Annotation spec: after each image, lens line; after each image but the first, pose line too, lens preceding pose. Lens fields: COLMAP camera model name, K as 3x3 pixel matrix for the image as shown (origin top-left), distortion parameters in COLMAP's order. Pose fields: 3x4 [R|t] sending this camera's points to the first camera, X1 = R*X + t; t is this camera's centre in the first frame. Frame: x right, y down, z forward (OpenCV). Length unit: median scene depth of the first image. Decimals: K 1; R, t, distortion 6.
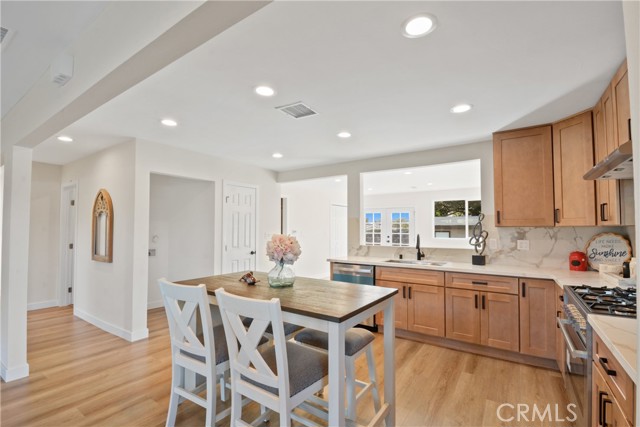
lens RADIAL K [[287.1, 0, 325.1], [0, 287.1, 219.9], [0, 0, 1]] dist [0.018502, -0.025725]
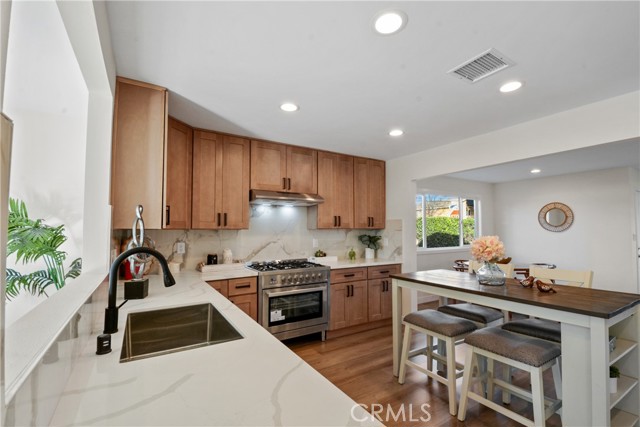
lens RADIAL K [[287.1, 0, 325.1], [0, 287.1, 219.9], [0, 0, 1]] dist [0.018502, -0.025725]
pose [[-0.914072, 0.016316, 0.405224, -0.016145], [-0.010358, 0.997925, -0.063545, 0.040967], [-0.405420, -0.062282, -0.912006, 1.459644]]
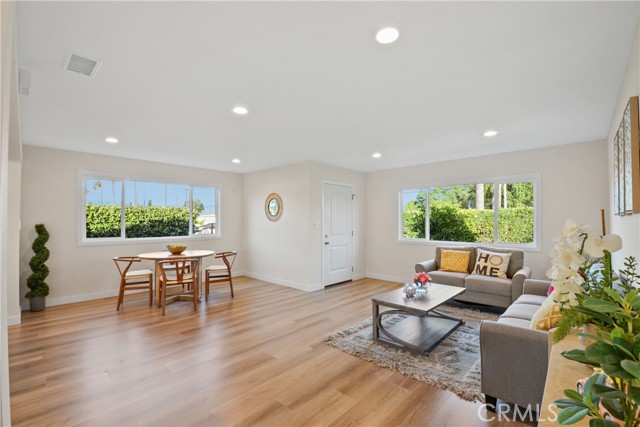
lens RADIAL K [[283.7, 0, 324.2], [0, 283.7, 219.9], [0, 0, 1]] dist [0.020014, -0.024169]
pose [[-0.988336, 0.003107, 0.152254, -1.227579], [-0.002835, 0.999243, -0.038795, 0.049652], [-0.152259, -0.038775, -0.987580, 1.022008]]
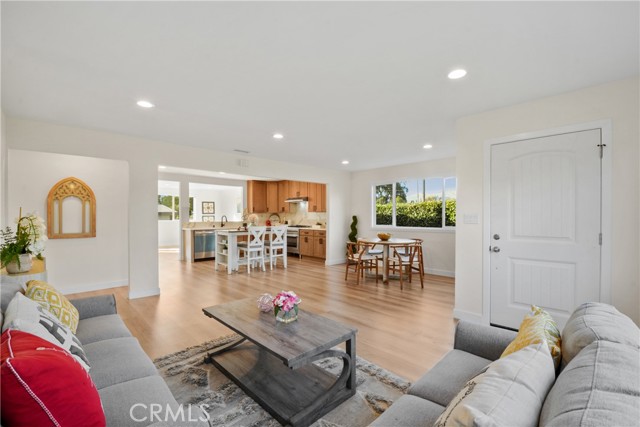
lens RADIAL K [[287.1, 0, 325.1], [0, 287.1, 219.9], [0, 0, 1]] dist [0.018502, -0.025725]
pose [[0.215891, -0.013896, 0.976319, -2.080449], [-0.027850, 0.999404, 0.020383, 0.017339], [-0.976020, -0.031591, 0.215375, -0.340924]]
